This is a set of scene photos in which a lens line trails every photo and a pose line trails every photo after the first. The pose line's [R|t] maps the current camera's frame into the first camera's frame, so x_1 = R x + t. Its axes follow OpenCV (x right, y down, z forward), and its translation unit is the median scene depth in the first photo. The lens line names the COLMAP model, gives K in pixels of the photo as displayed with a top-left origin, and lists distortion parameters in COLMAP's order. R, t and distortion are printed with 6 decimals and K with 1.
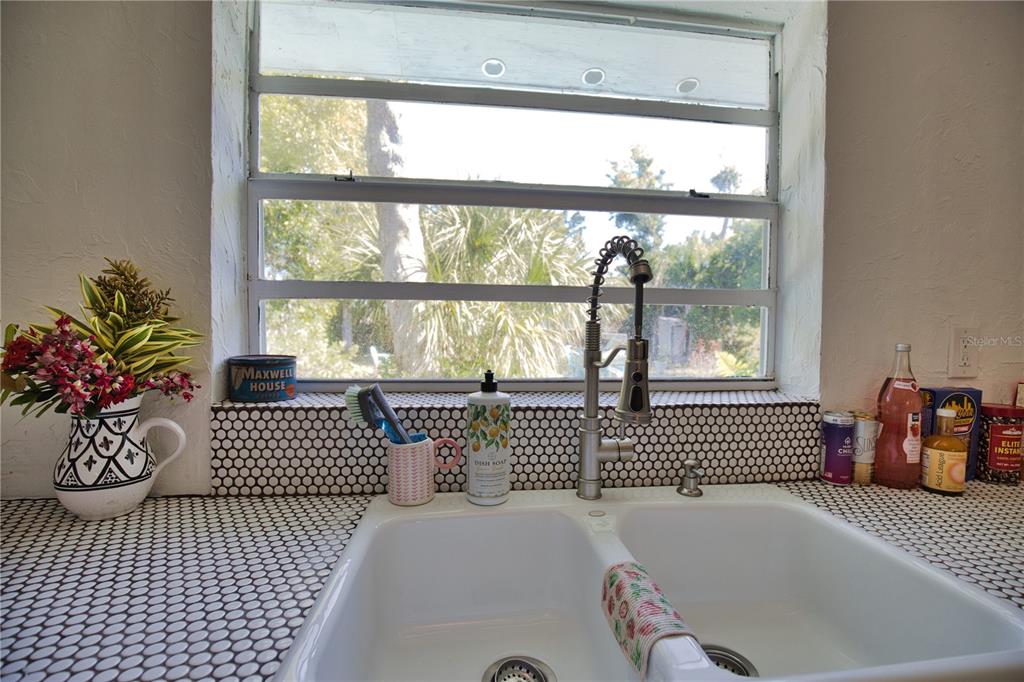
lens RADIAL K [[467.8, 0, 531.3], [0, 467.8, 349.4], [0, 0, 1]] dist [-0.034672, 0.006897]
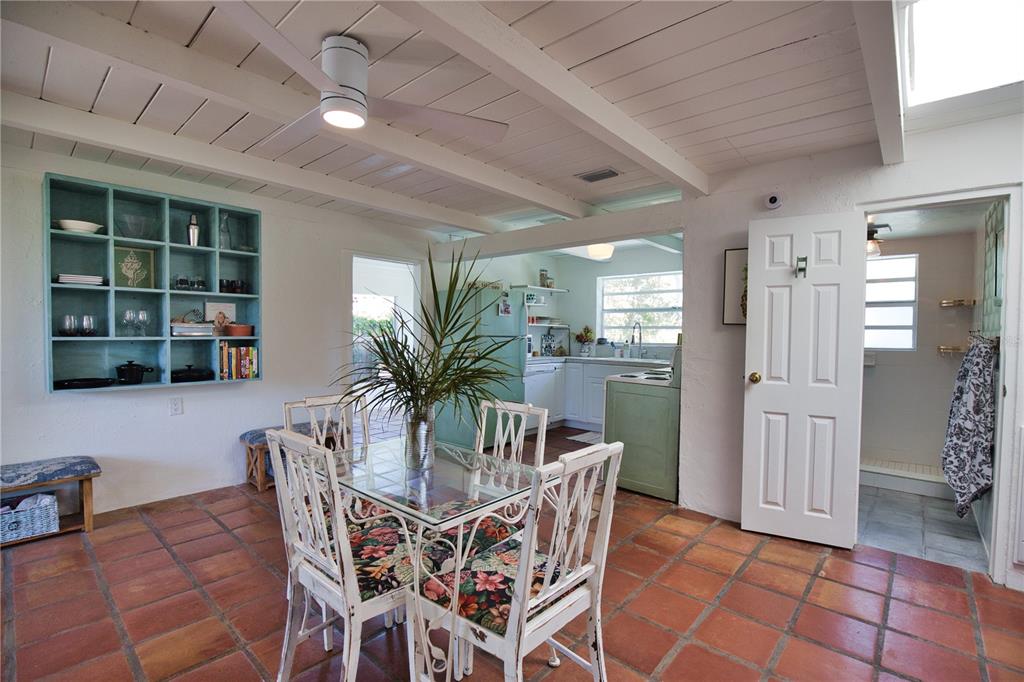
lens RADIAL K [[467.8, 0, 512.0], [0, 467.8, 344.1], [0, 0, 1]] dist [-0.034672, 0.006897]
pose [[0.646814, 0.012119, -0.762552, 4.124777], [-0.032560, 0.999401, -0.011735, 0.250860], [0.761953, 0.032419, 0.646821, -4.834837]]
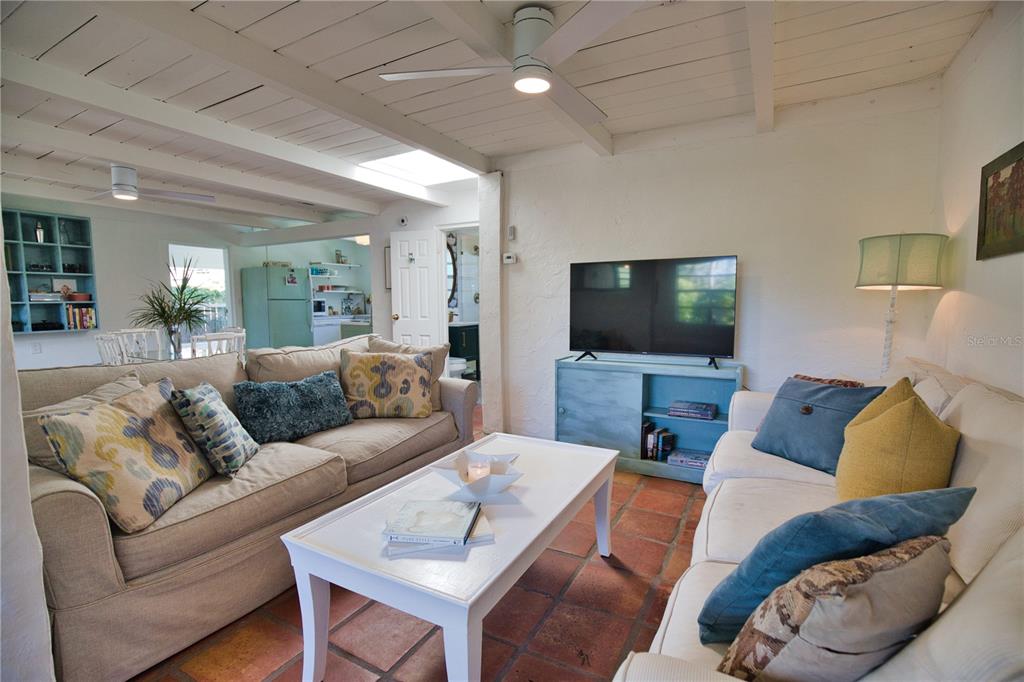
lens RADIAL K [[467.8, 0, 515.2], [0, 467.8, 343.9], [0, 0, 1]] dist [-0.034672, 0.006897]
pose [[0.799001, 0.036419, -0.600225, 7.809820], [-0.007368, 0.998682, 0.050788, 0.429909], [0.601284, -0.036157, 0.798217, -5.424692]]
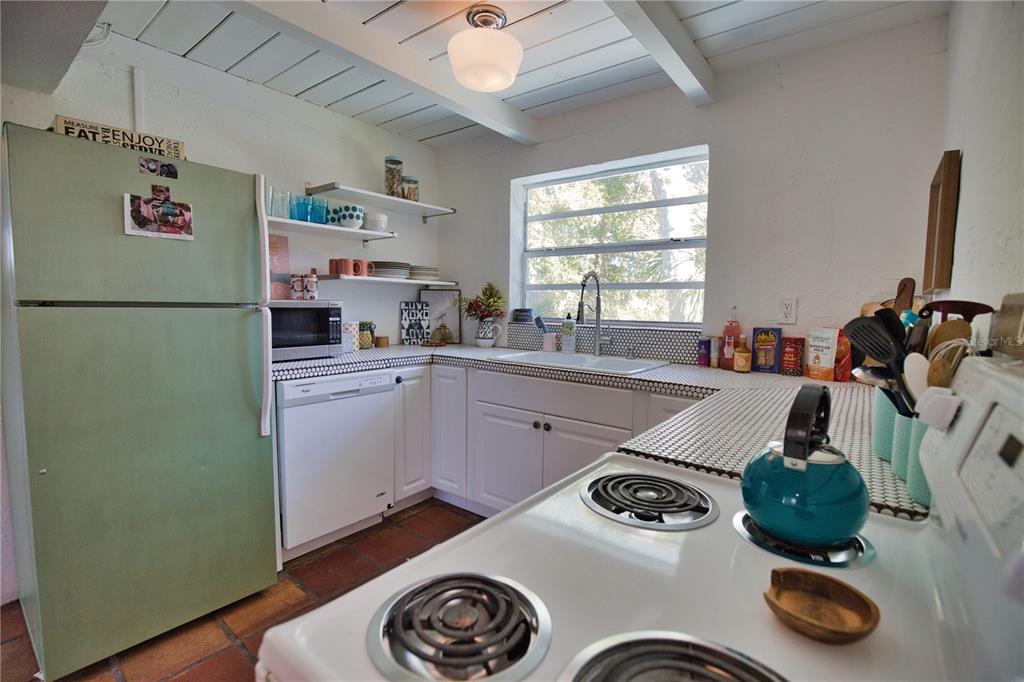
lens RADIAL K [[467.8, 0, 513.9], [0, 467.8, 345.8], [0, 0, 1]] dist [-0.034672, 0.006897]
pose [[0.698542, 0.061868, -0.712889, 1.912320], [-0.033889, 0.997998, 0.053404, 0.114086], [0.714766, -0.013146, 0.699240, -1.482553]]
